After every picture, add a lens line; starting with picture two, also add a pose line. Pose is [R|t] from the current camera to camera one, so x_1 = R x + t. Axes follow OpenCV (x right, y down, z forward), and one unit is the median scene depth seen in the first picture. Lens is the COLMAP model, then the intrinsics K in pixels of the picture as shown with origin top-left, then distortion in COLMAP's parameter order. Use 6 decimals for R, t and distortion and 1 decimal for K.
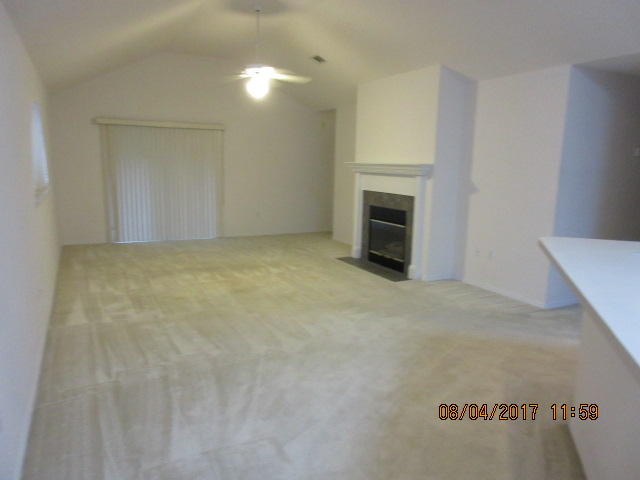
lens RADIAL K [[477.5, 0, 321.1], [0, 477.5, 238.8], [0, 0, 1]] dist [-0.014175, 0.009129]
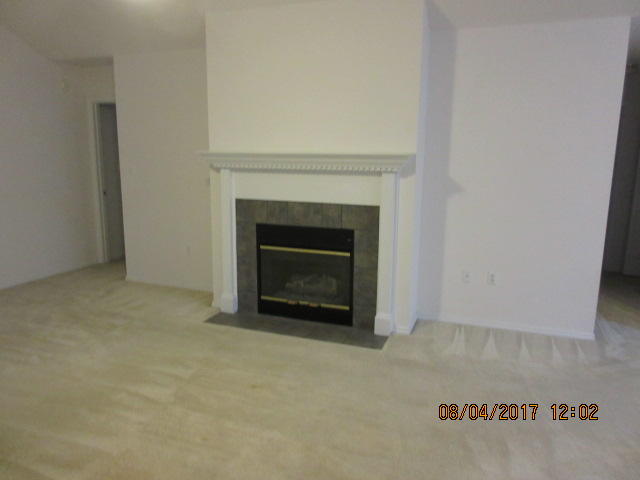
lens RADIAL K [[477.5, 0, 319.2], [0, 477.5, 241.6], [0, 0, 1]] dist [-0.014175, 0.009129]
pose [[0.731250, -0.140197, 0.667546, -0.256120], [0.114029, 0.990004, 0.083007, -0.093204], [-0.672510, 0.015421, 0.739927, 0.534009]]
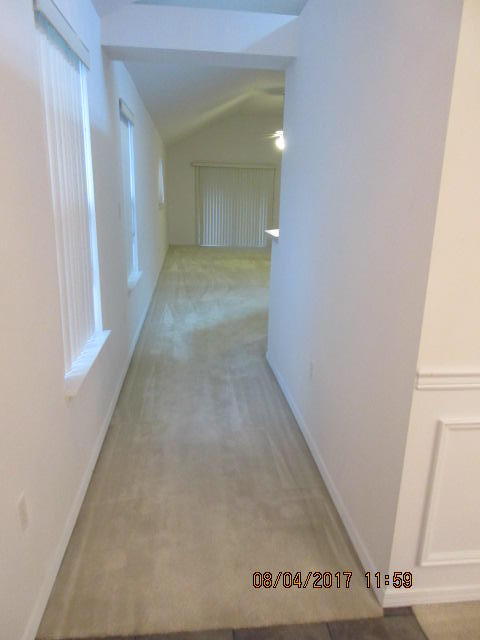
lens RADIAL K [[477.5, 0, 241.3], [0, 477.5, 321.6], [0, 0, 1]] dist [-0.014175, 0.009129]
pose [[0.937490, 0.096903, -0.334248, 0.277628], [-0.066677, 0.992672, 0.100775, 0.107245], [0.341564, -0.072189, 0.937082, -0.499630]]
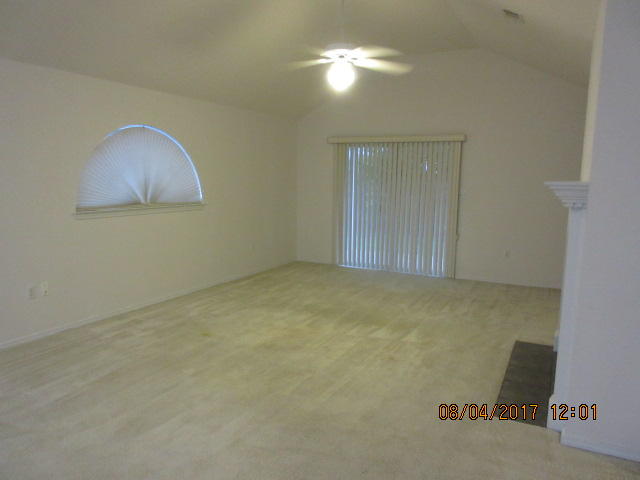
lens RADIAL K [[477.5, 0, 320.1], [0, 477.5, 240.4], [0, 0, 1]] dist [-0.014175, 0.009129]
pose [[0.582354, 0.093600, -0.807529, 0.385307], [-0.135047, 0.990686, 0.017439, -0.066439], [0.801640, 0.098898, 0.589570, 0.486723]]
